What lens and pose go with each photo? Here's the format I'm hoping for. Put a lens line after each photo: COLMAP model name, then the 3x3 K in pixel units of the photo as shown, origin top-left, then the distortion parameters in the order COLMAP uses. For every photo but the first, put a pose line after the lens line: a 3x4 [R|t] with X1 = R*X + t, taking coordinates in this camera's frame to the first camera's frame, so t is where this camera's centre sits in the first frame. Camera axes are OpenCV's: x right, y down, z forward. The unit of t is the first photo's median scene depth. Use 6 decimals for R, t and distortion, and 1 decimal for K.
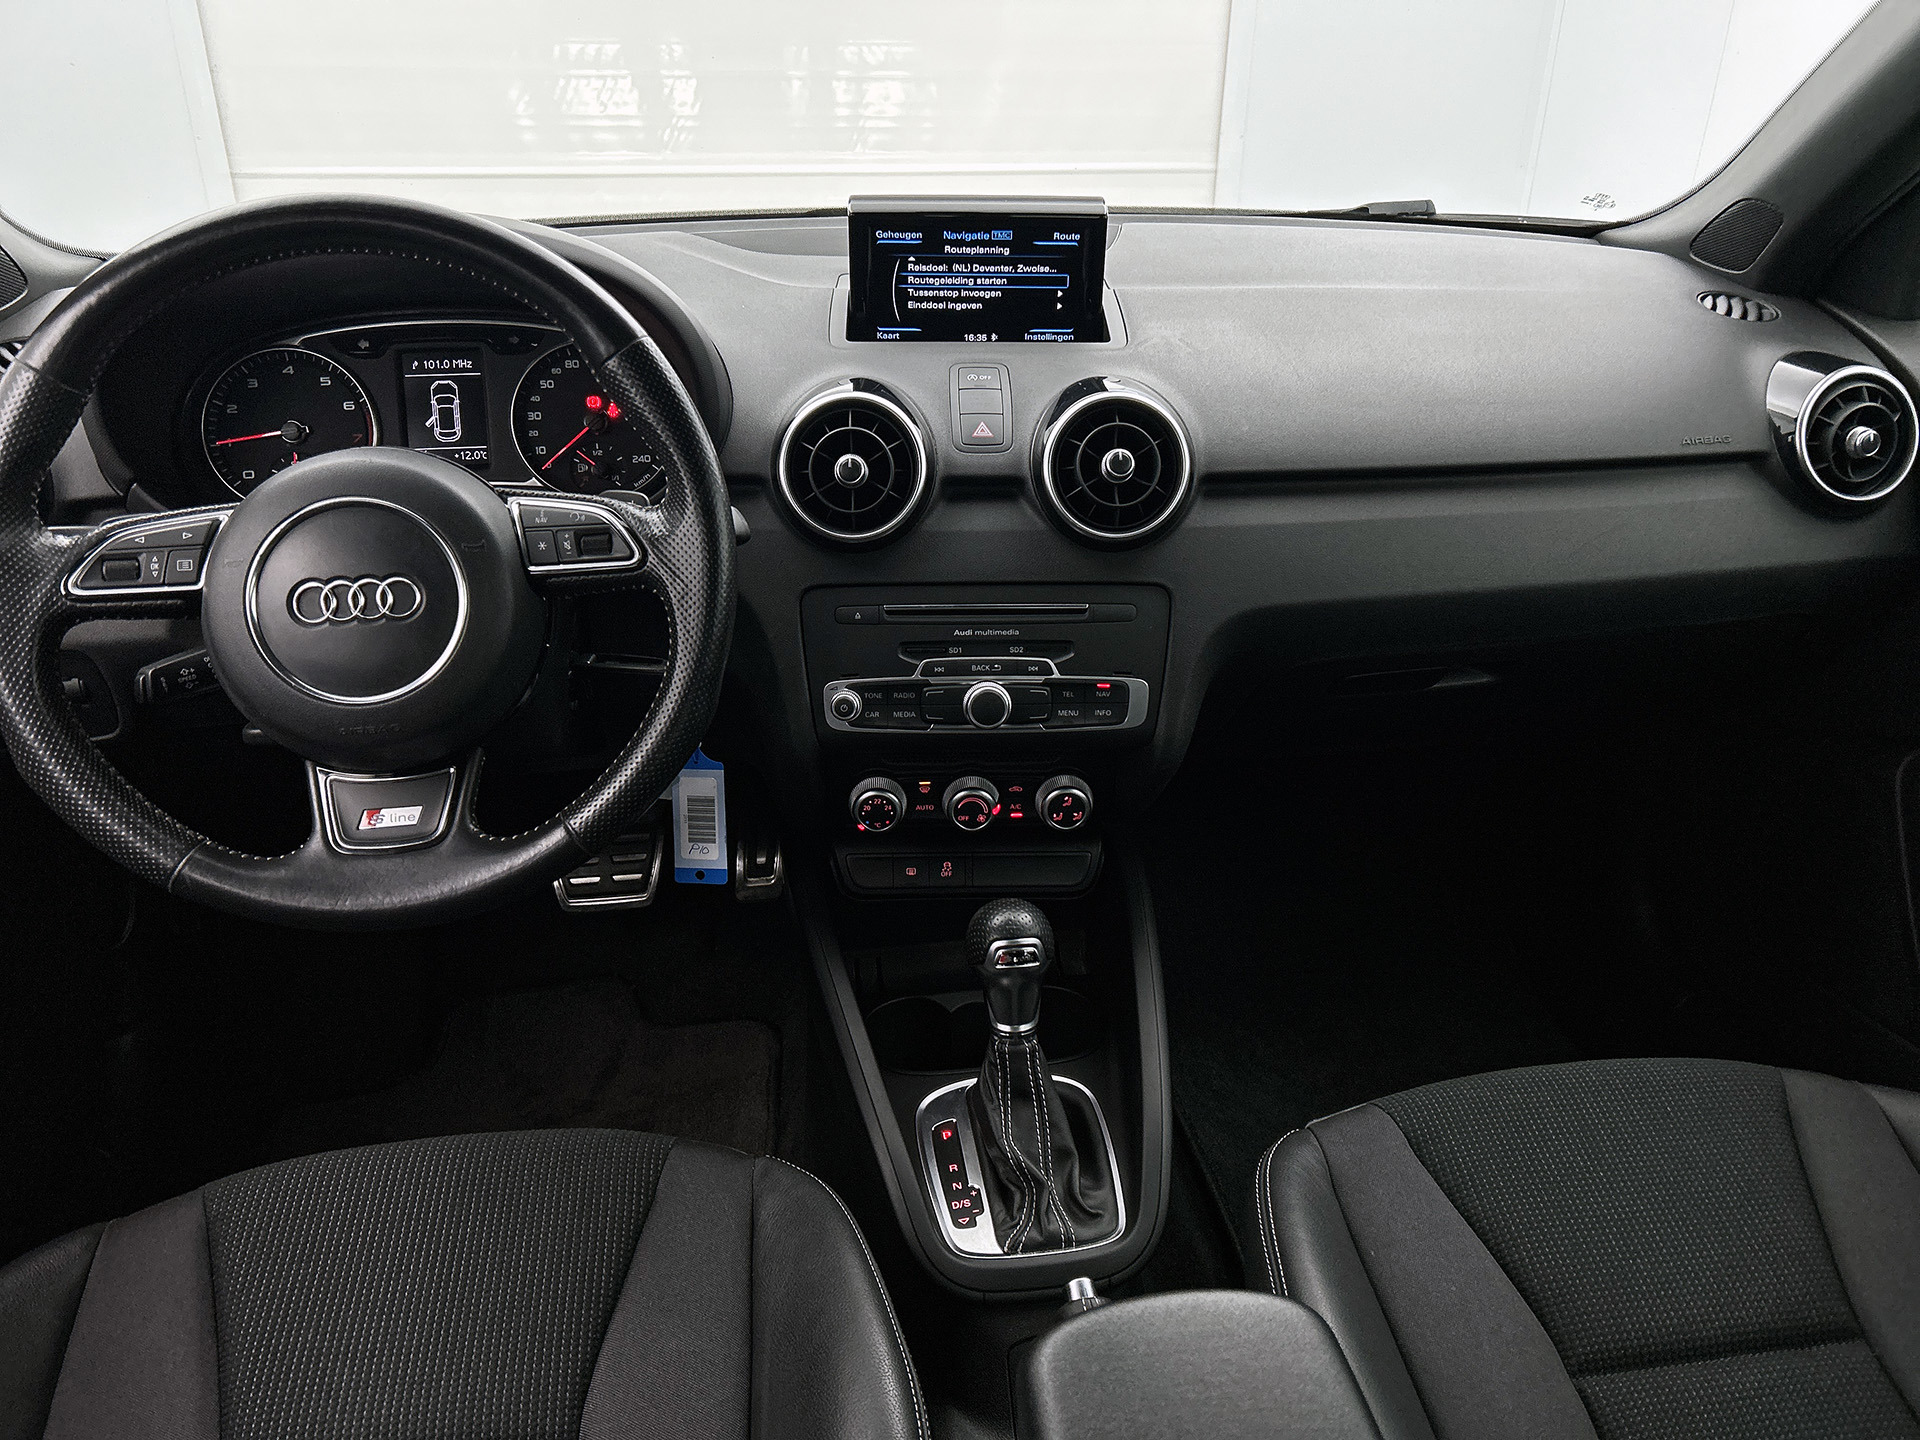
lens RADIAL K [[1428.4, 0, 967.4], [0, 1428.4, 744.4], [0, 0, 1]] dist [0.005341, 0.000215]
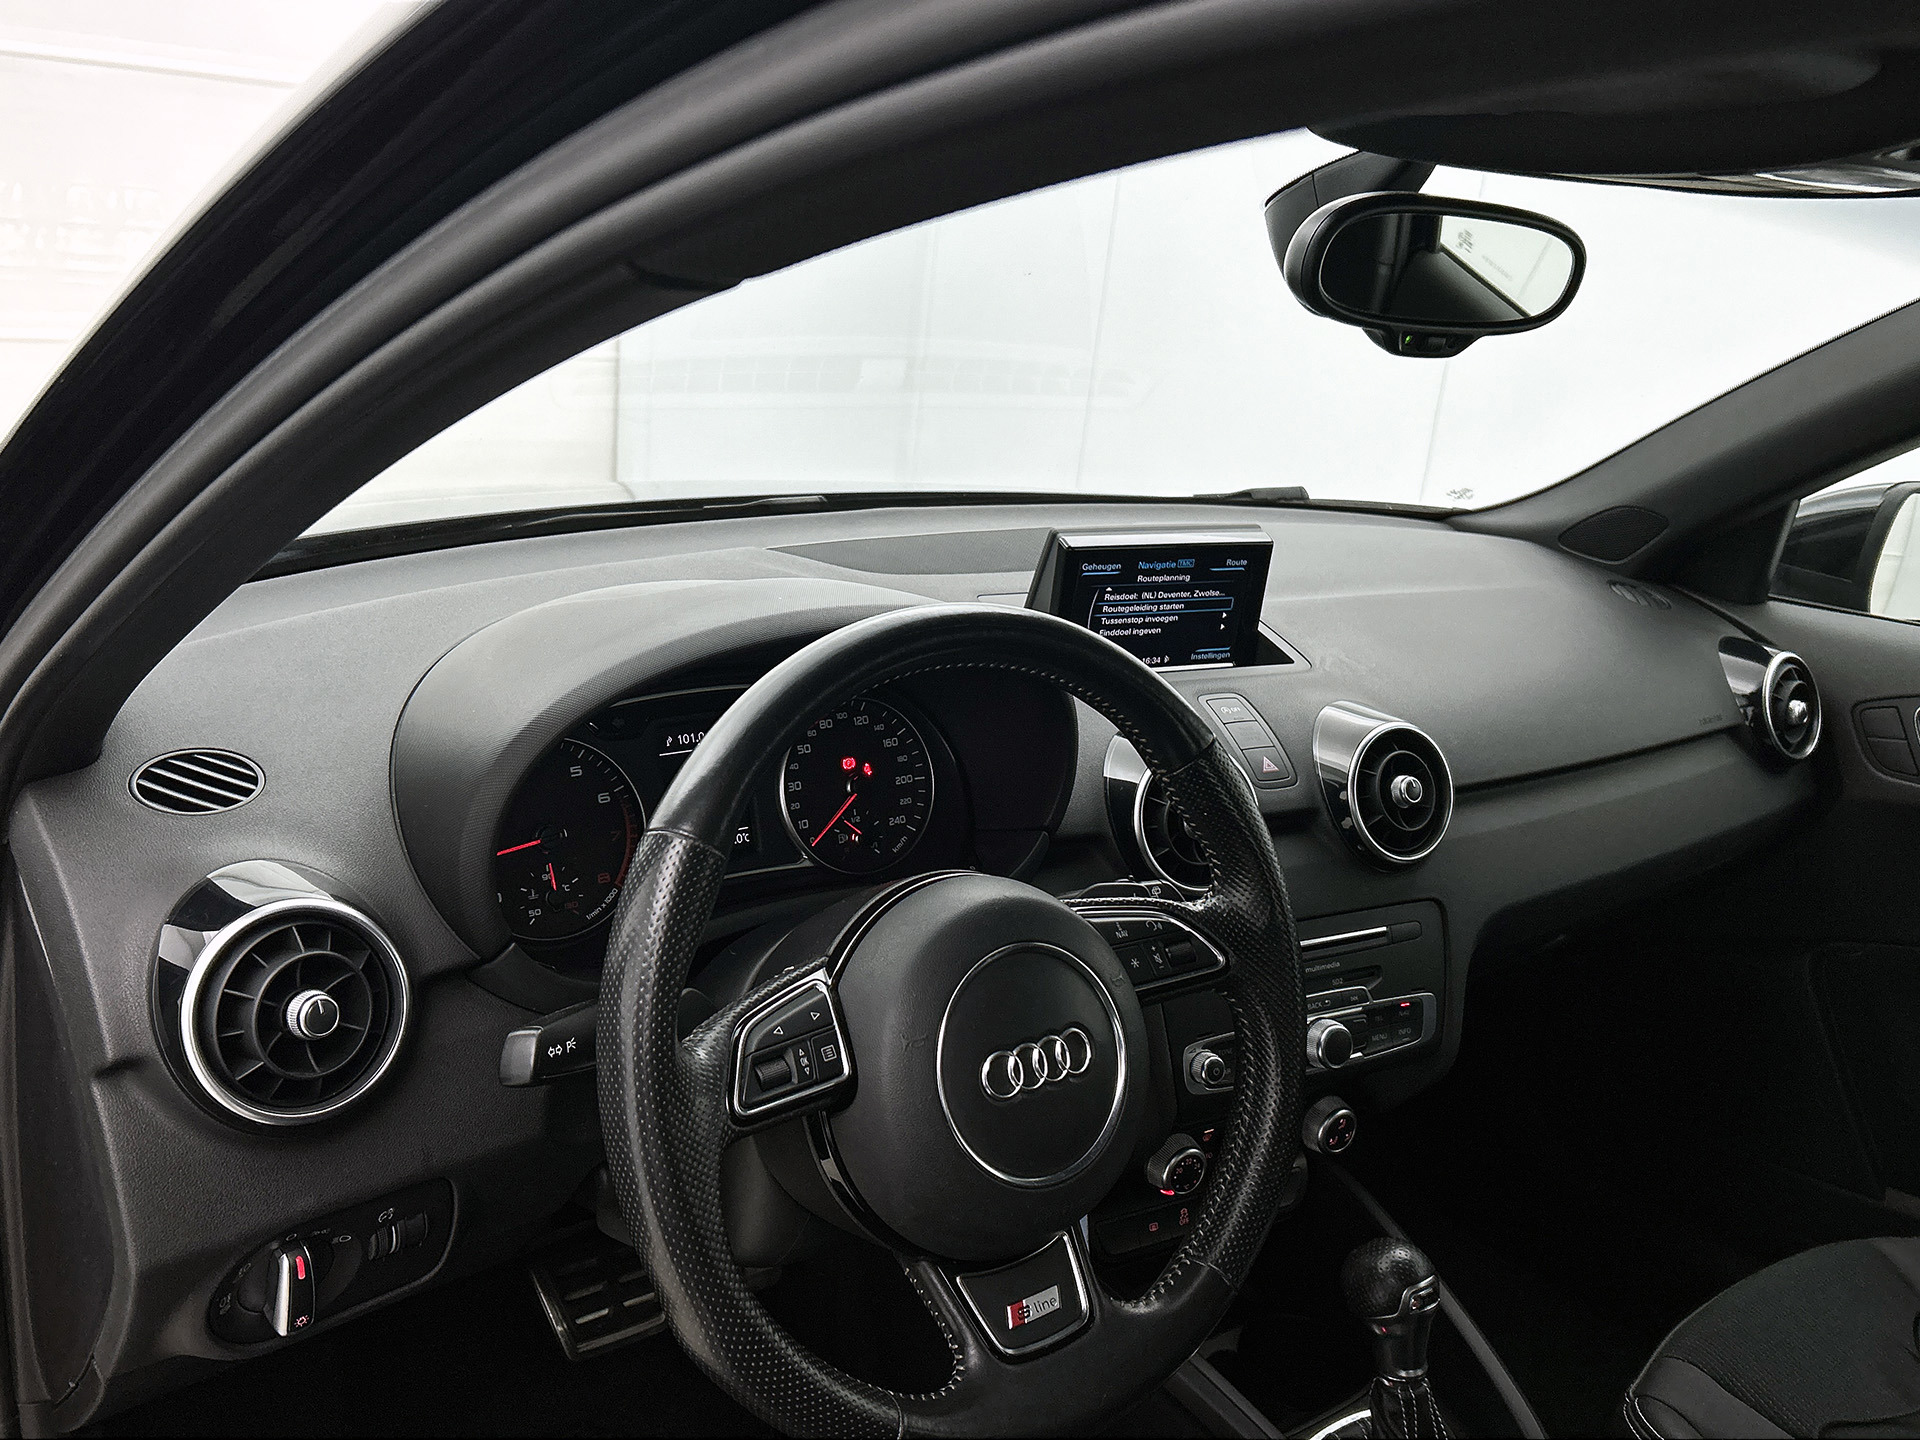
lens RADIAL K [[1597.6, 0, 915.8], [0, 1597.6, 724.2], [0, 0, 1]] dist [0.000424, -0.007252]
pose [[0.895738, -0.074475, 0.438300, -0.652747], [0.135666, 0.984635, -0.109948, -0.149319], [-0.423377, 0.157947, 0.892079, 0.099171]]
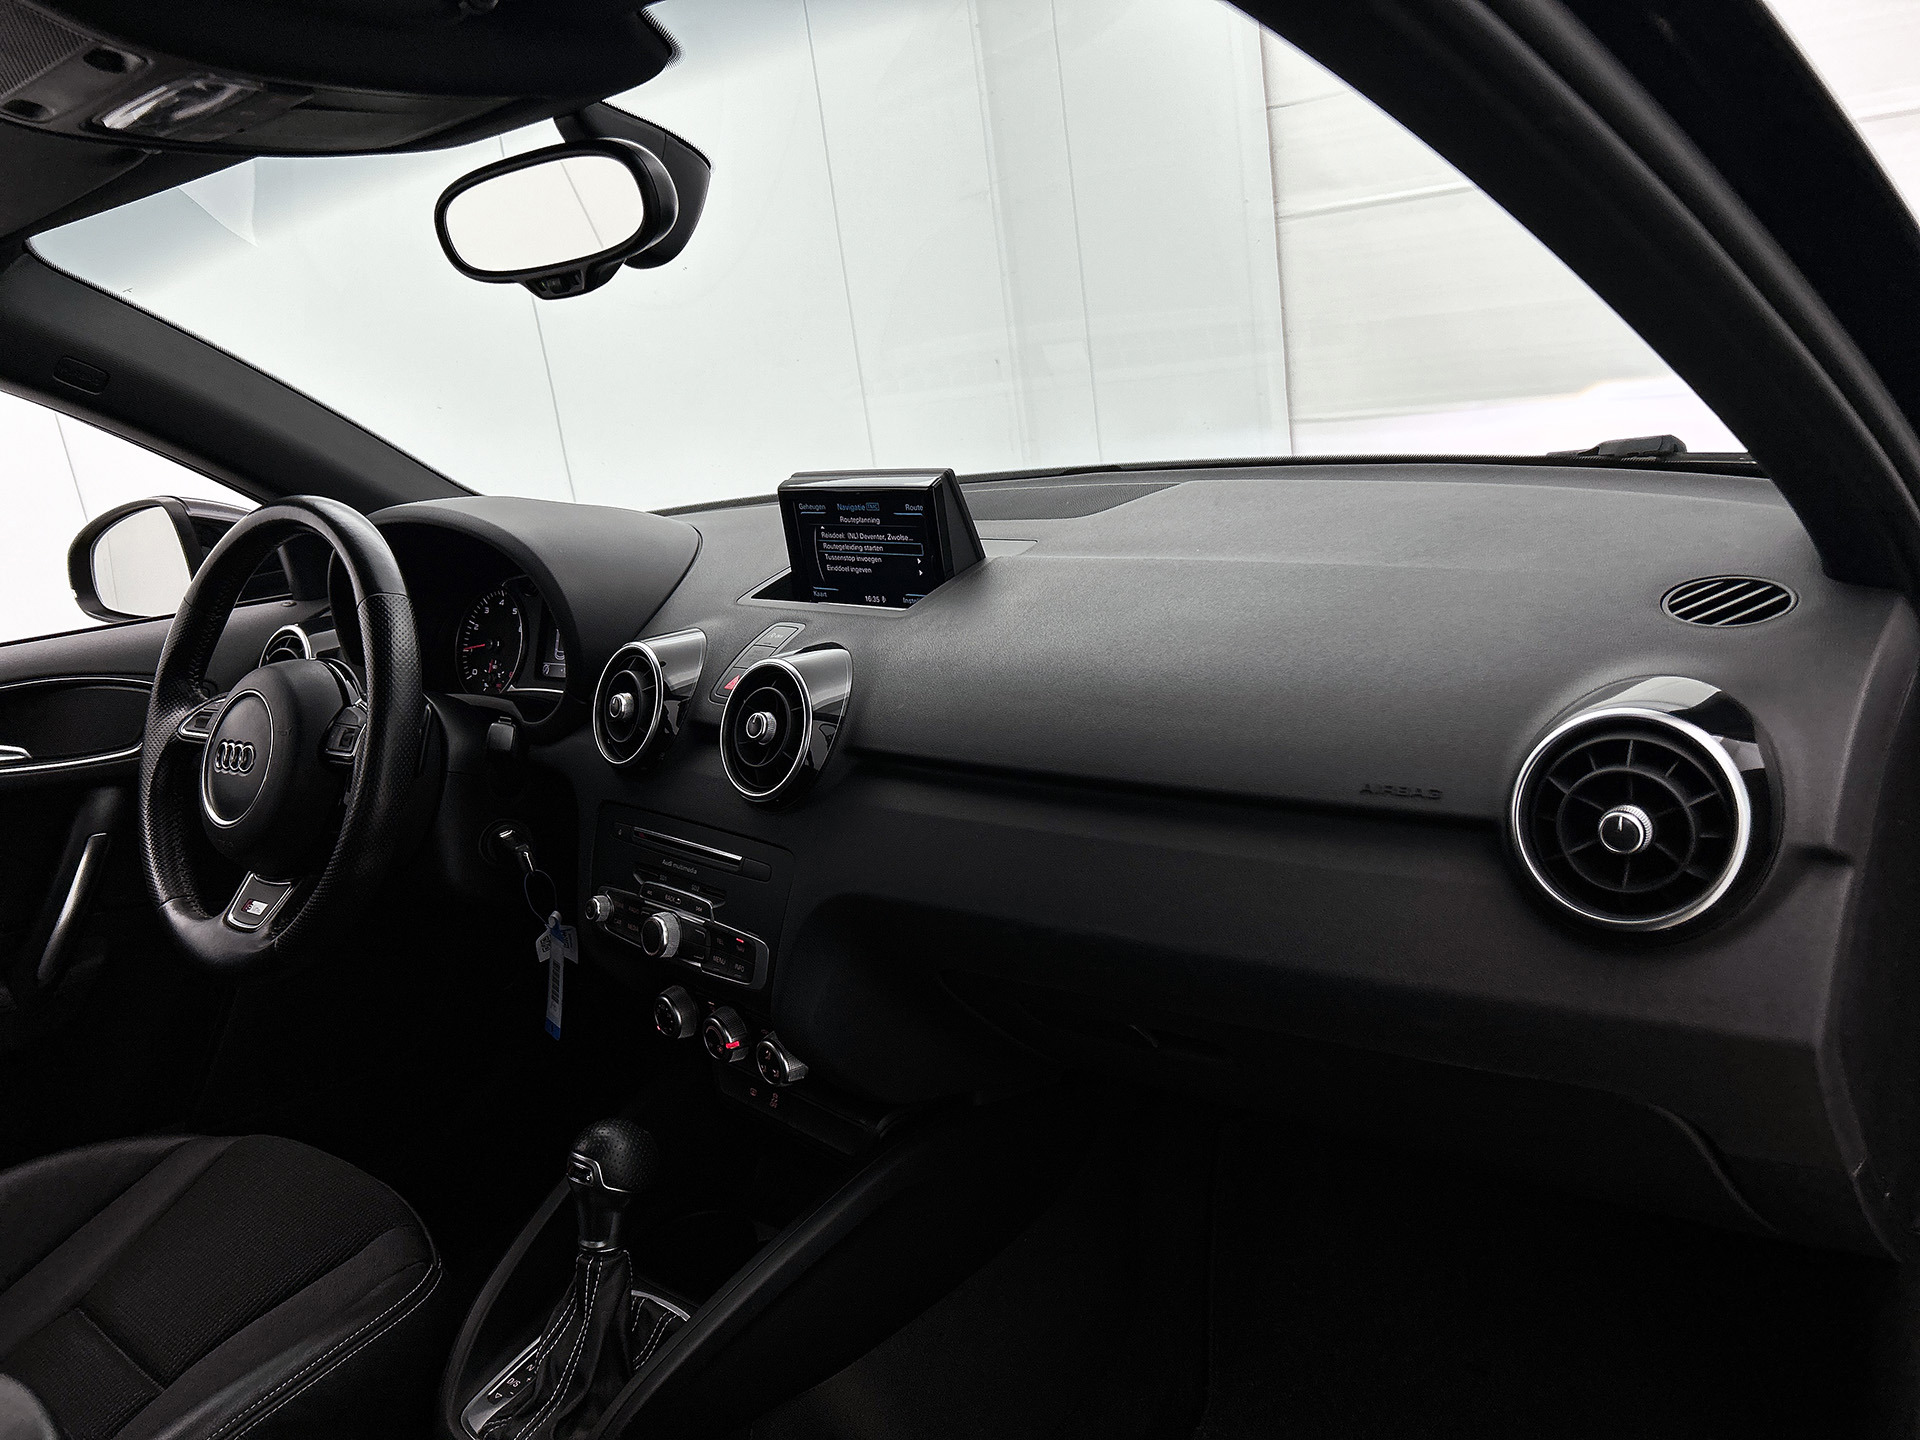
lens RADIAL K [[1434.4, 0, 960.0], [0, 1434.4, 720.0], [0, 0, 1]] dist [0.074405, -0.000858]
pose [[0.668322, 0.104182, -0.736541, 0.872793], [-0.221446, 0.973117, -0.063291, -0.152299], [0.710146, 0.205403, 0.673426, 0.369260]]
